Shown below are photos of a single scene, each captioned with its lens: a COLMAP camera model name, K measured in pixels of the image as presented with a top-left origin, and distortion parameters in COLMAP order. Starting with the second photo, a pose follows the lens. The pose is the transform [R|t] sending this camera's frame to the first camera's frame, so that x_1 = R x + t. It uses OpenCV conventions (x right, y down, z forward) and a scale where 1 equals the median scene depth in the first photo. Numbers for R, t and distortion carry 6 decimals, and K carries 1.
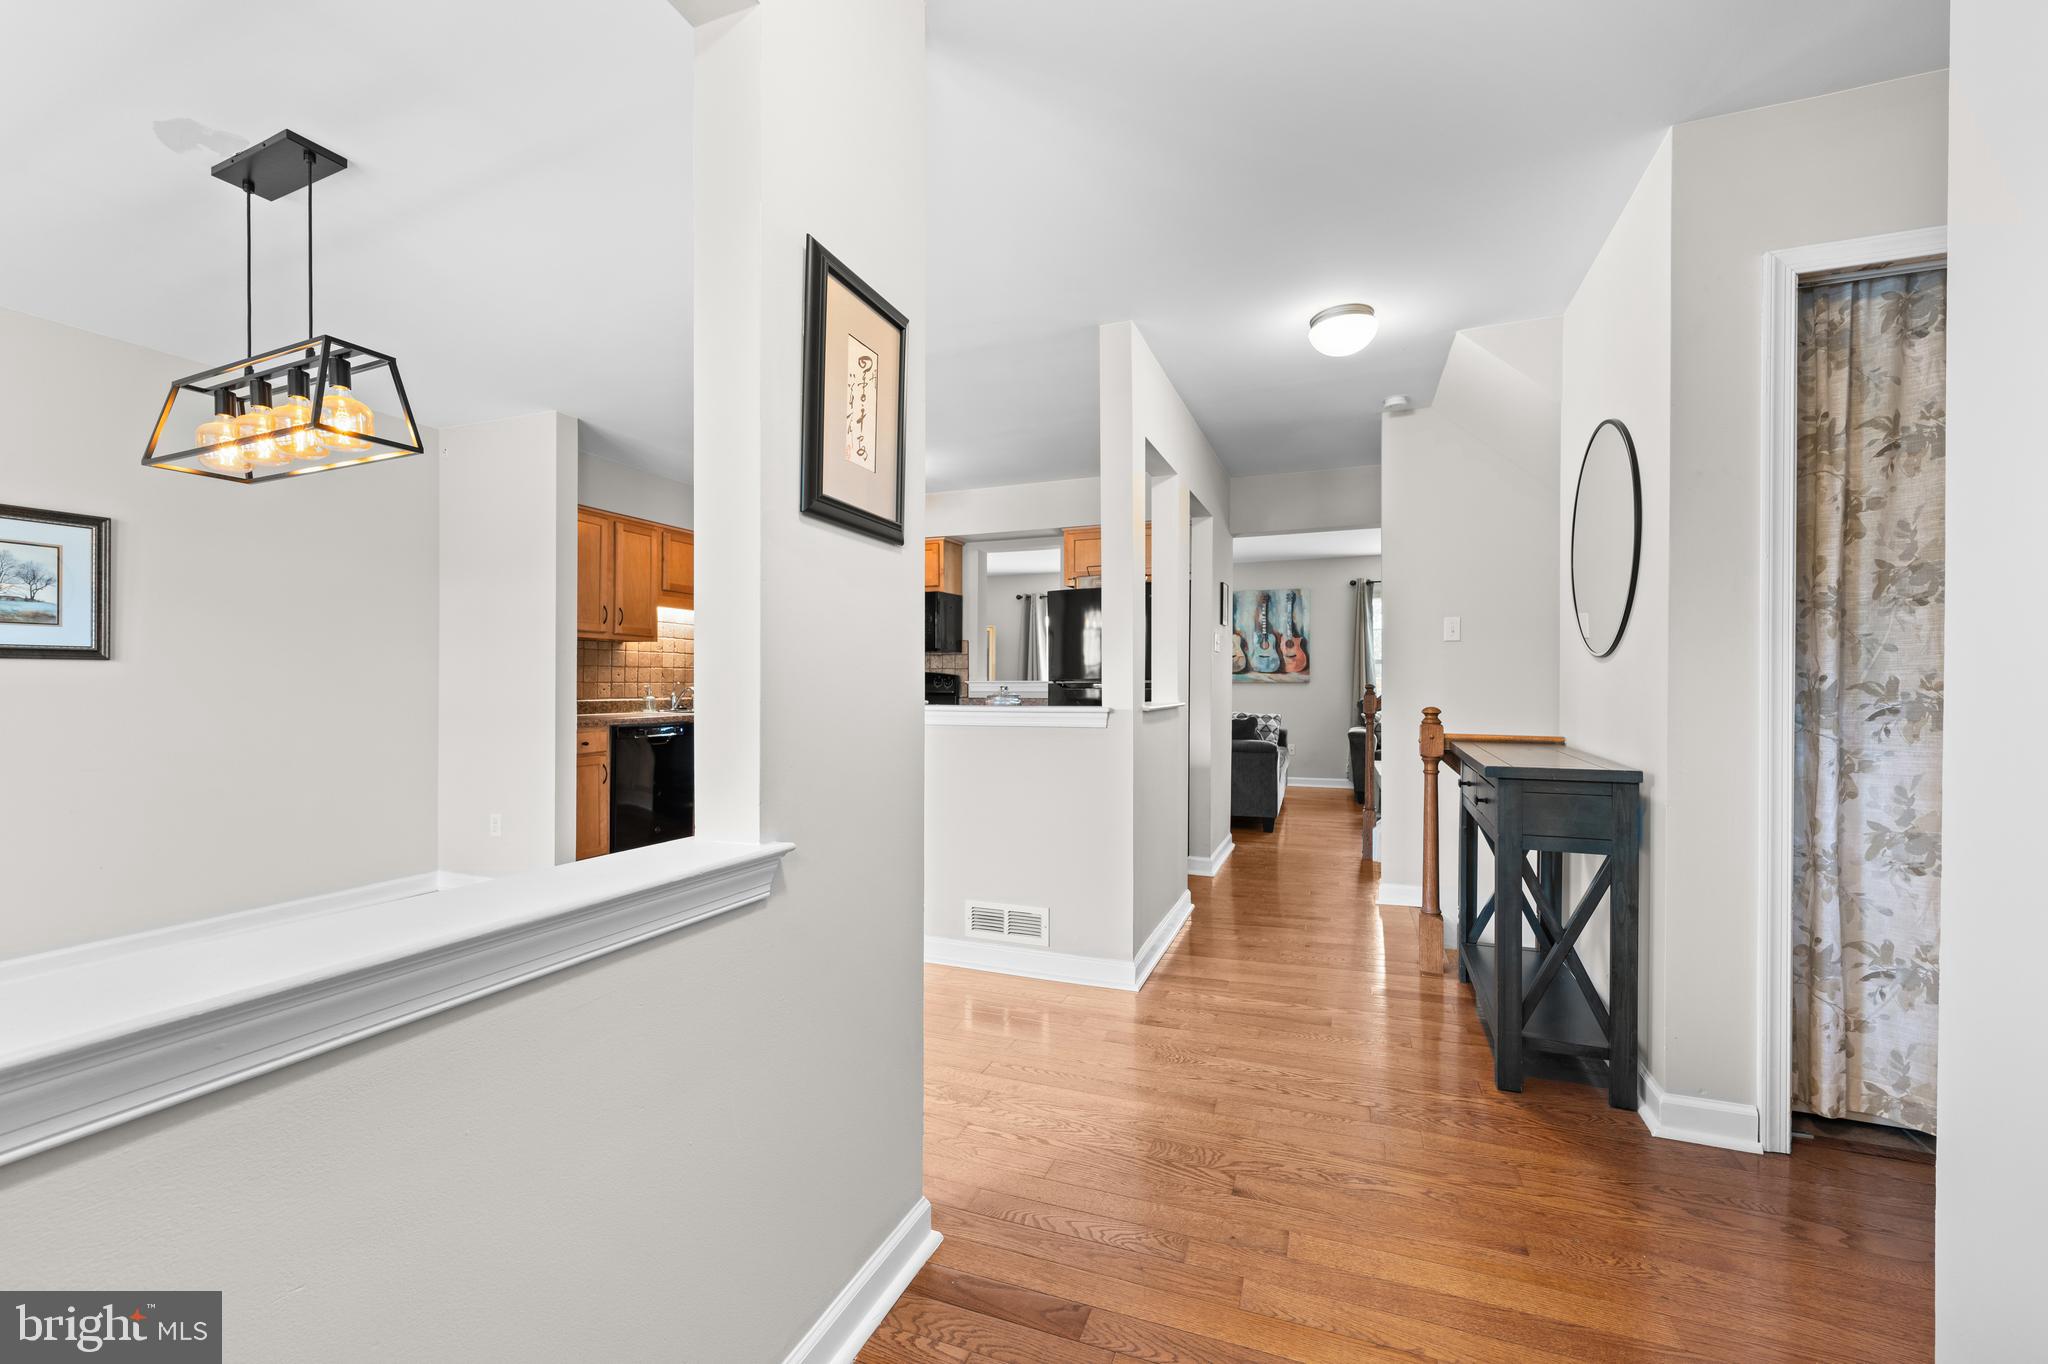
lens RADIAL K [[836.8, 0, 1026.3], [0, 836.8, 684.6], [0, 0, 1]] dist [0.002110, -0.001340]
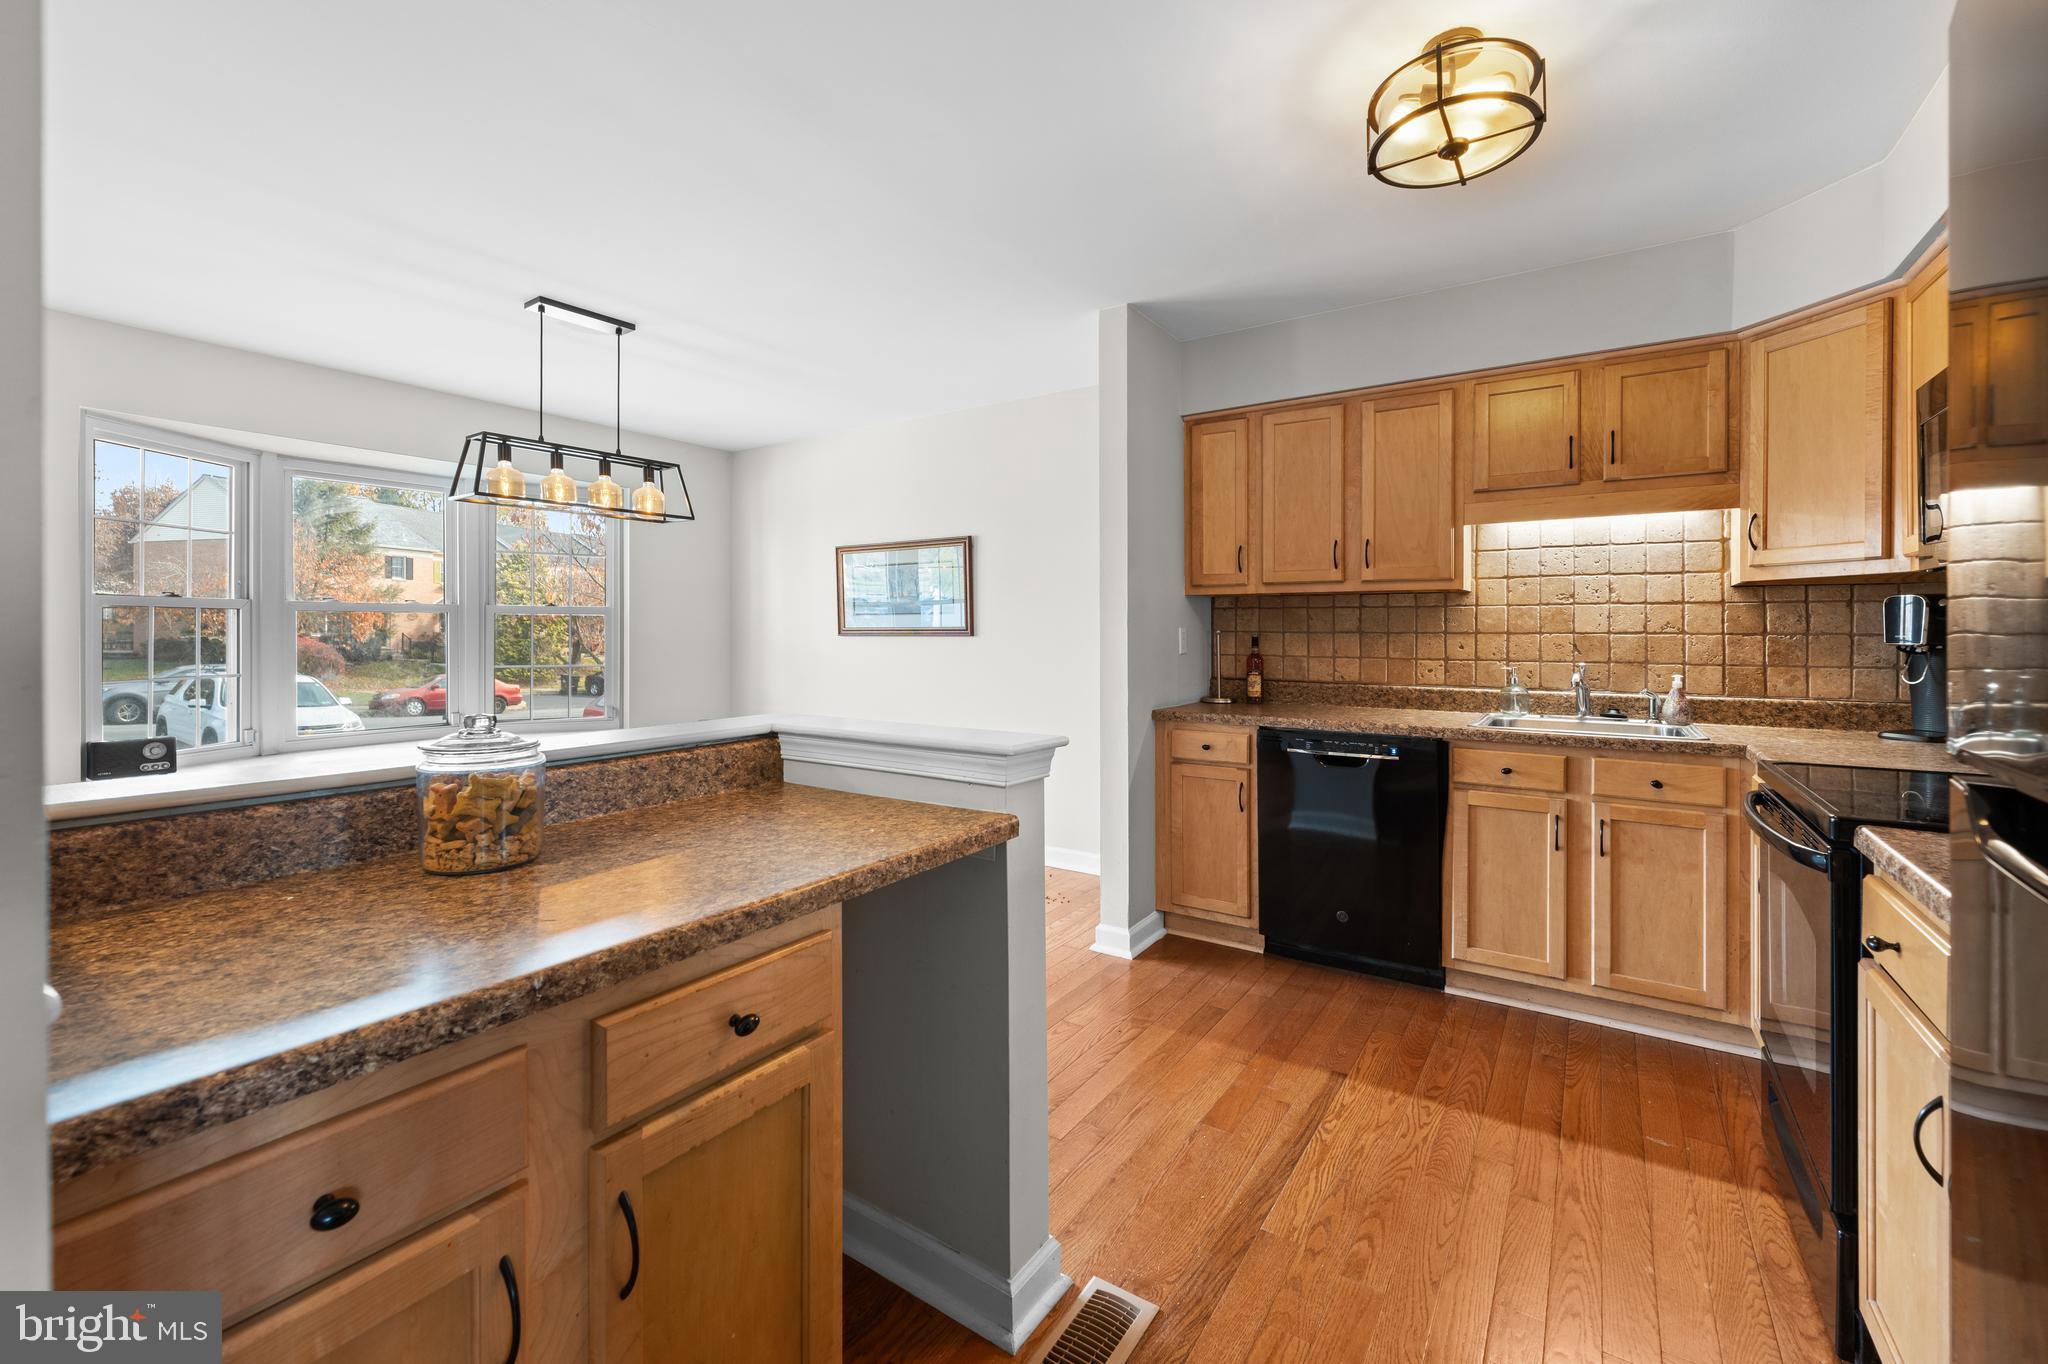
lens RADIAL K [[836.8, 0, 1035.6], [0, 836.8, 628.3], [0, 0, 1]] dist [0.002110, -0.001340]
pose [[-0.219736, -0.006232, -0.975540, 0.278467], [-0.004183, 0.999976, -0.005446, -0.035940], [0.975550, 0.002884, -0.219757, 1.458107]]
